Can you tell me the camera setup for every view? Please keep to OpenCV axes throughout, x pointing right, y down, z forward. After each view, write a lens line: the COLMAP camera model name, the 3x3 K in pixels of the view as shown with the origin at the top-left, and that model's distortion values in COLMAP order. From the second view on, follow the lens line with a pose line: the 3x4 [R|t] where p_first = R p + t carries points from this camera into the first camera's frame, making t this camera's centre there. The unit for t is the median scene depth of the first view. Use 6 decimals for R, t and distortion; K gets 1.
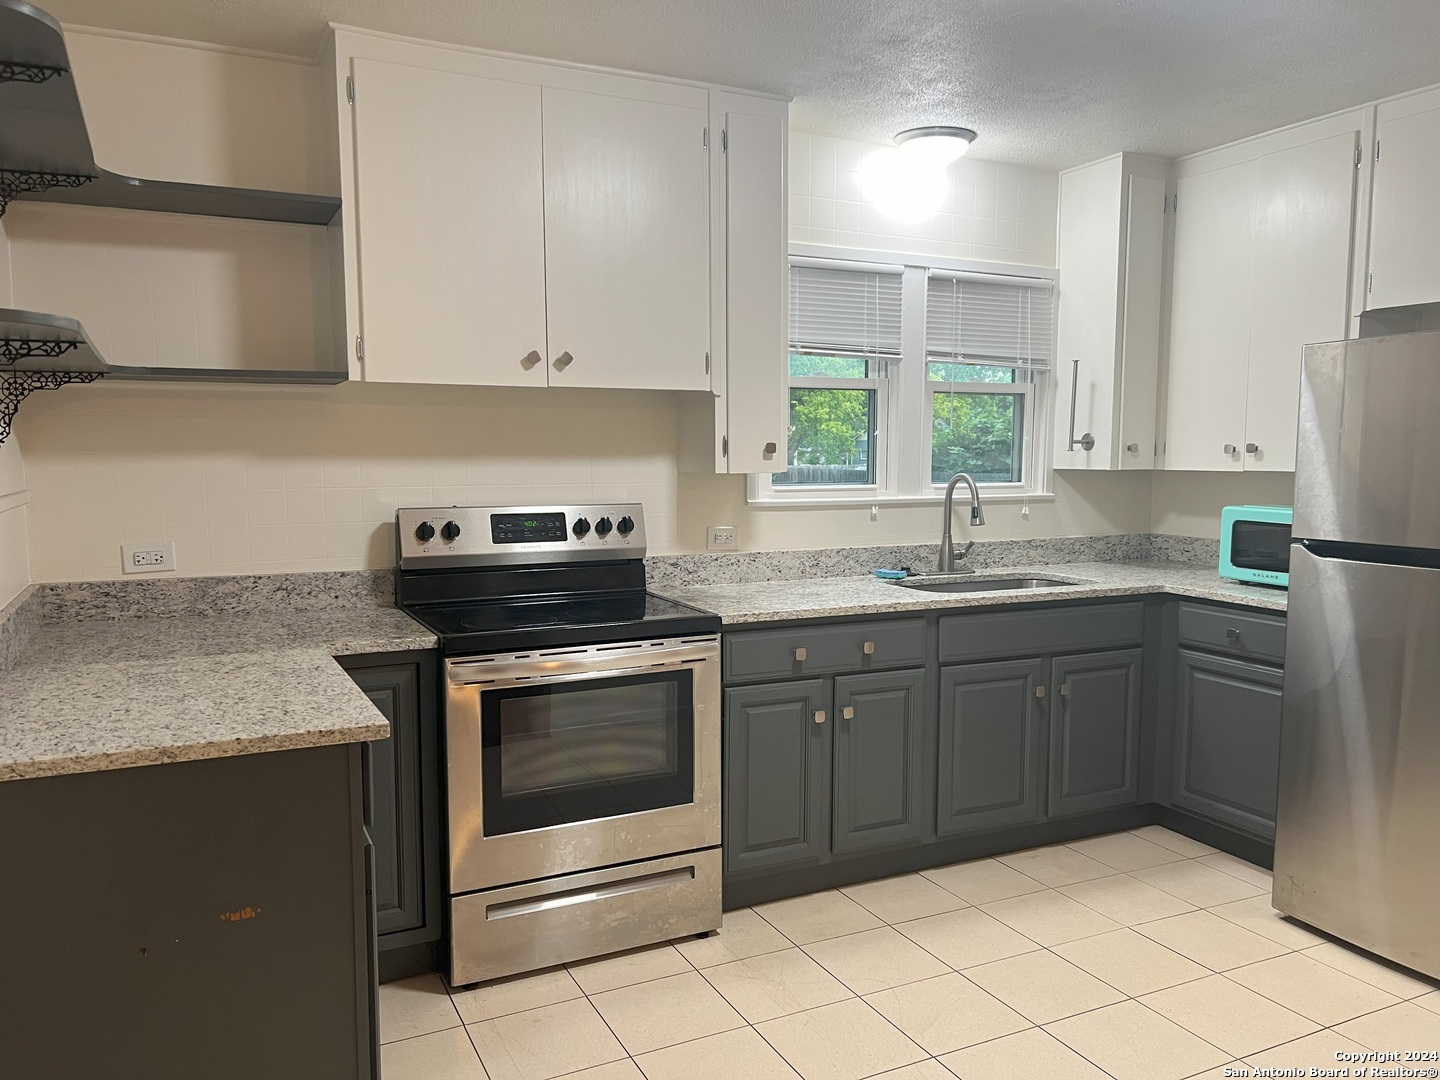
lens RADIAL K [[1071.6, 0, 719.0], [0, 1071.6, 536.3], [0, 0, 1]] dist [0.023026, -0.031493]
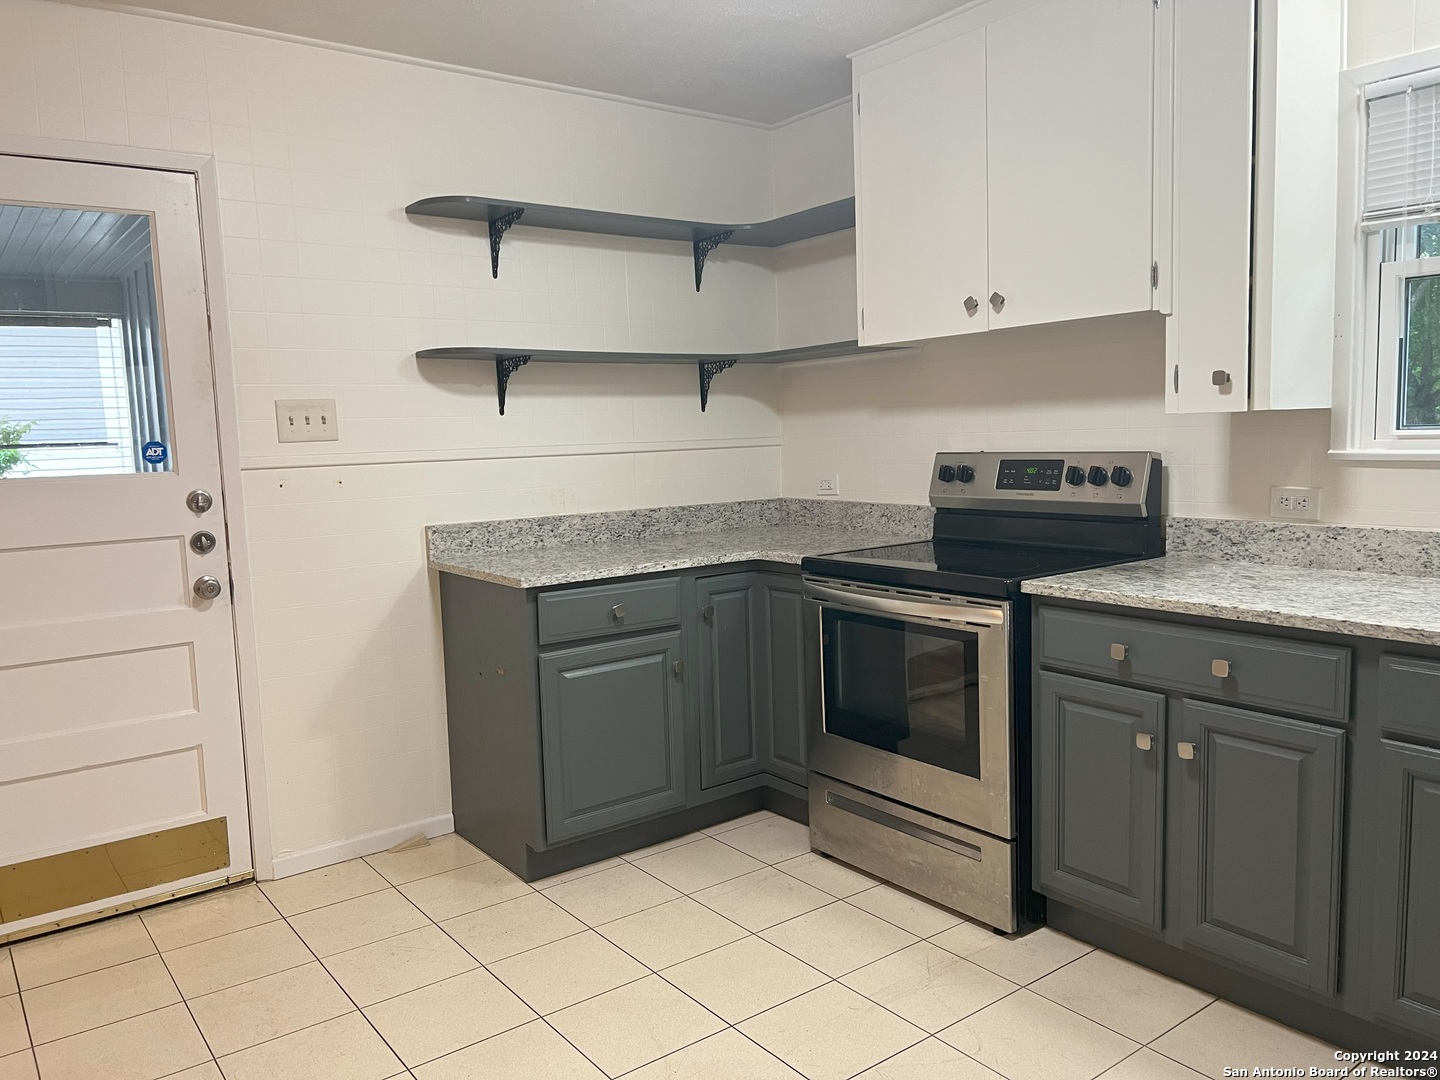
lens RADIAL K [[1071.6, 0, 714.4], [0, 1071.6, 535.7], [0, 0, 1]] dist [0.023026, -0.031493]
pose [[0.177317, 0.092991, -0.979751, 0.728981], [-0.042057, 0.995333, 0.086858, -0.025580], [0.983255, 0.025804, 0.180400, 0.542961]]
